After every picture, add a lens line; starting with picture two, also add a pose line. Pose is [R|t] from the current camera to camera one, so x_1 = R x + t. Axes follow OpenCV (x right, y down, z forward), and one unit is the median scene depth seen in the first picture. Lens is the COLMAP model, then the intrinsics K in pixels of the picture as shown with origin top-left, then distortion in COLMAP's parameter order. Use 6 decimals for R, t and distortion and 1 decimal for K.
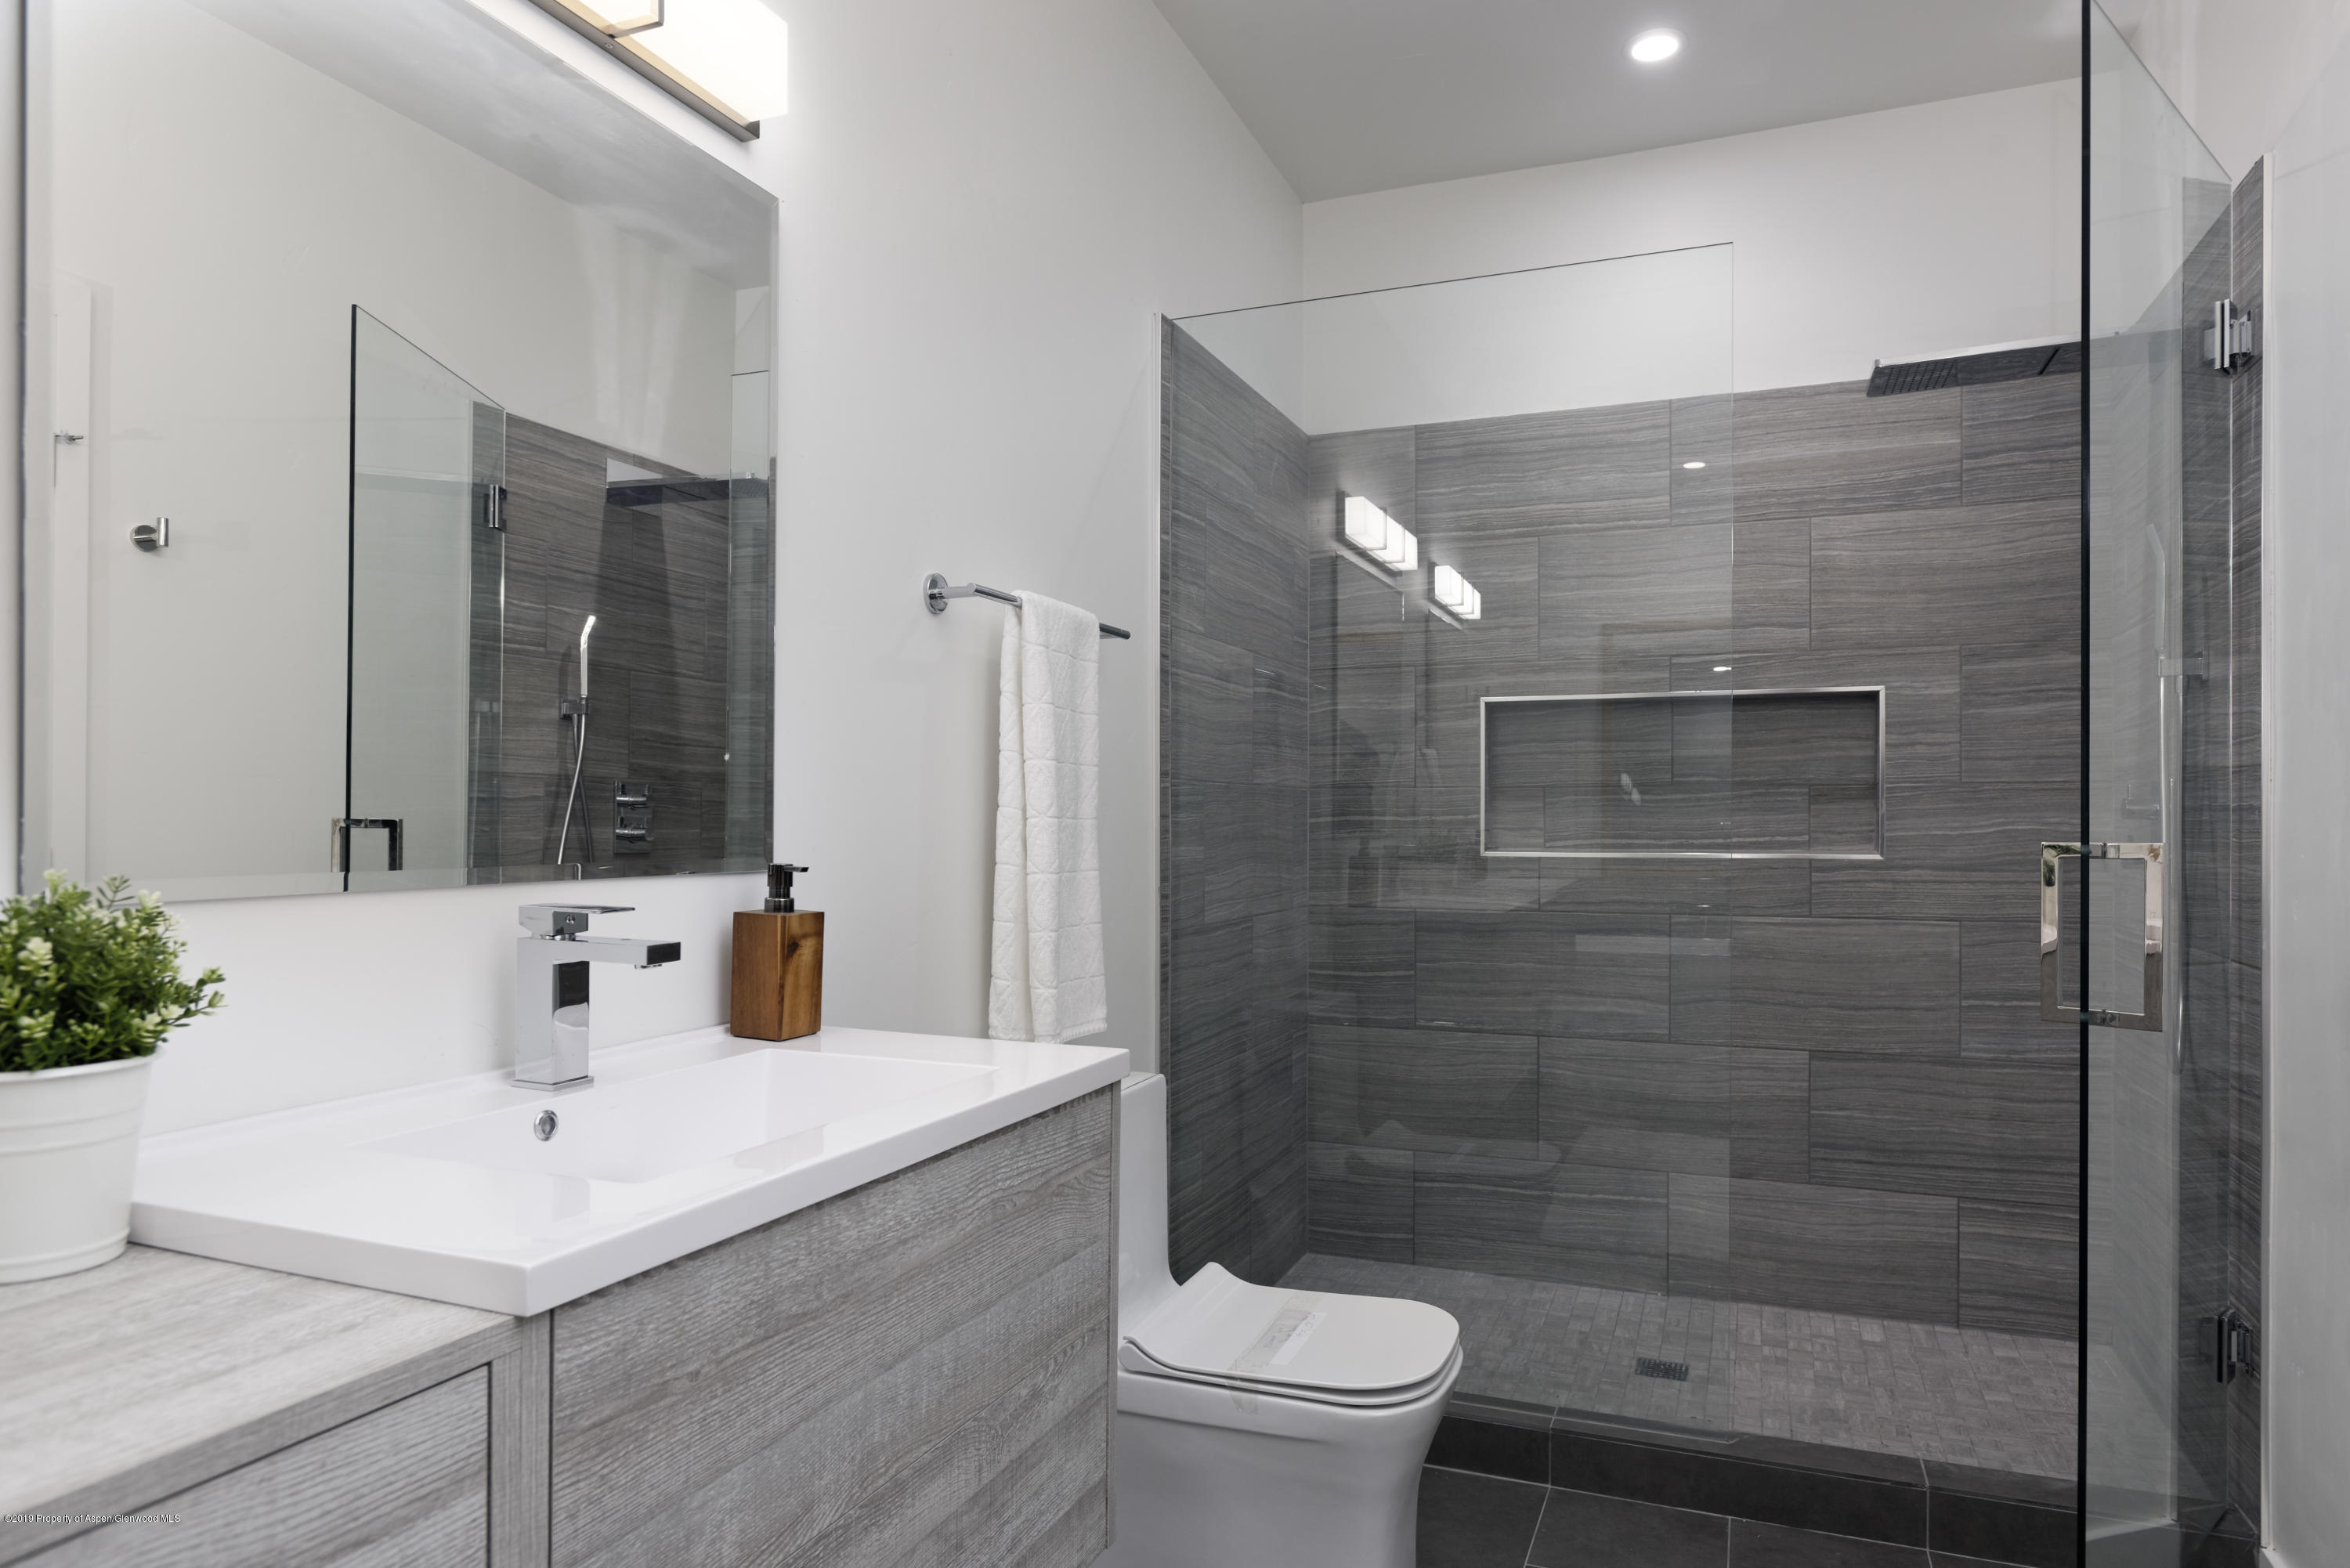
lens RADIAL K [[1365.3, 0, 1187.6], [0, 1365.3, 807.6], [0, 0, 1]] dist [-0.000086, 0.000220]
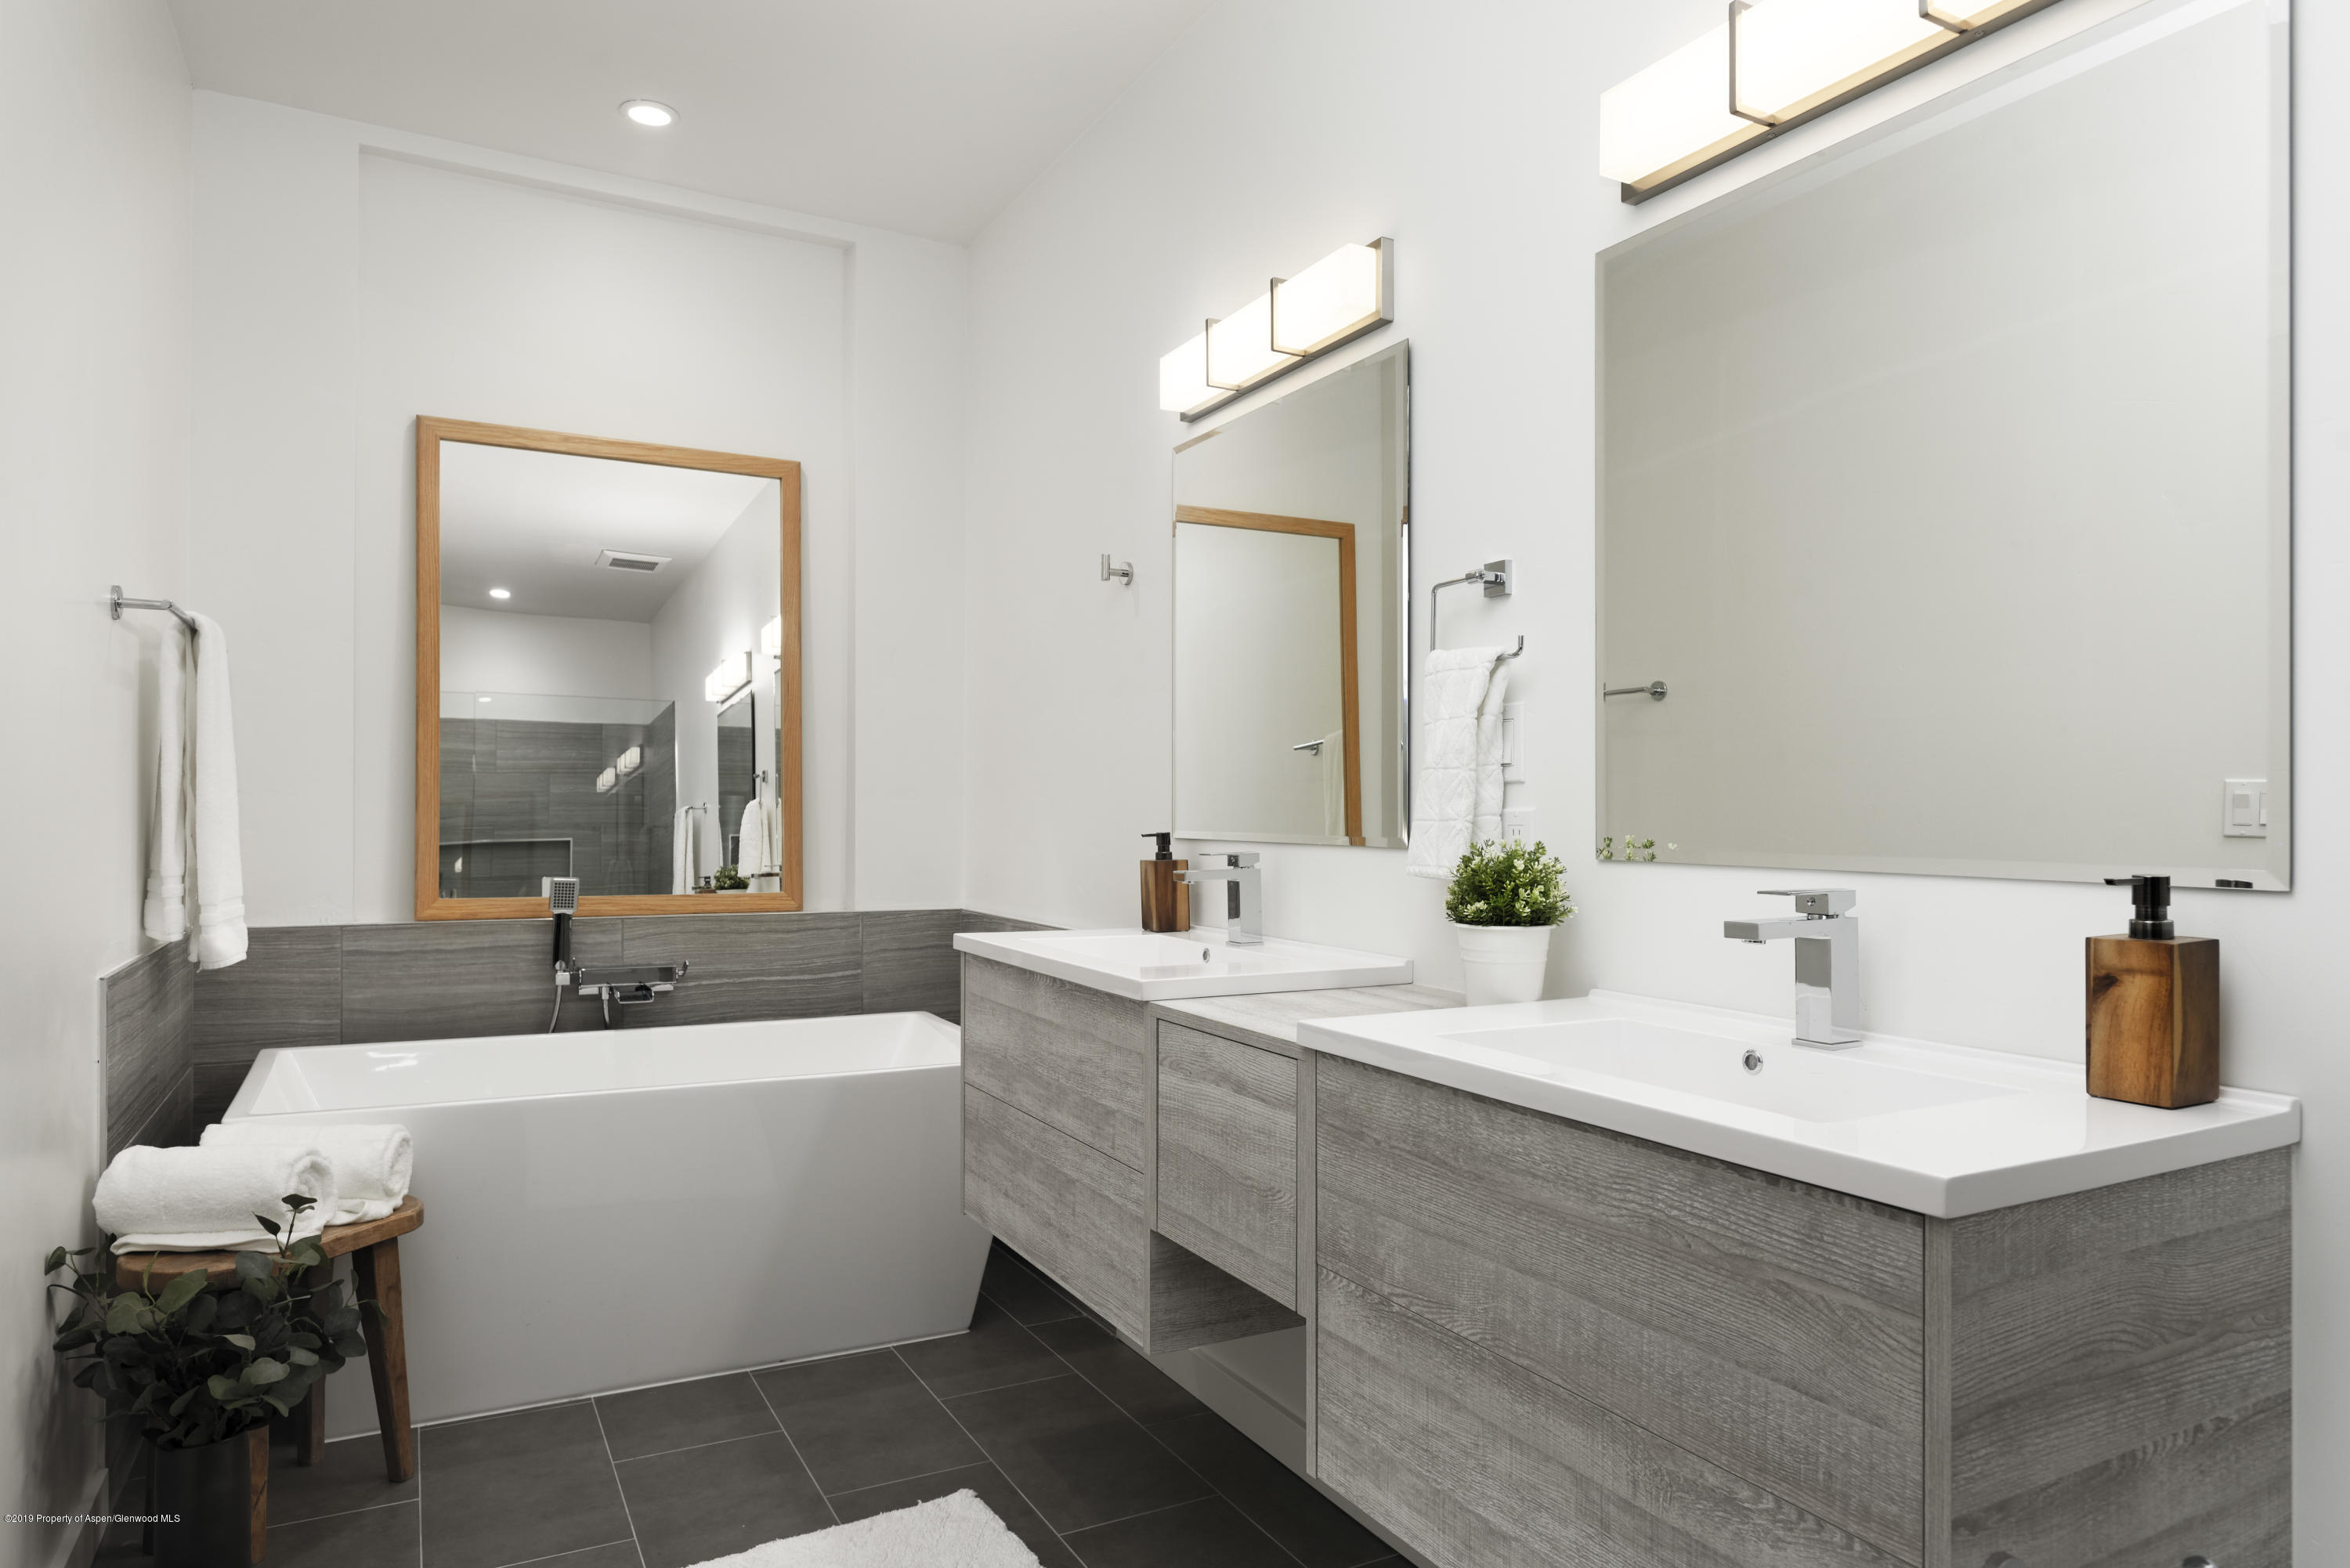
lens RADIAL K [[1365.3, 0, 1179.4], [0, 1365.3, 788.8], [0, 0, 1]] dist [-0.000086, 0.000220]
pose [[-0.610681, -0.017843, -0.791676, 0.911717], [-0.000688, 0.999758, -0.022002, 0.014490], [0.791877, -0.012891, -0.610545, 1.488444]]
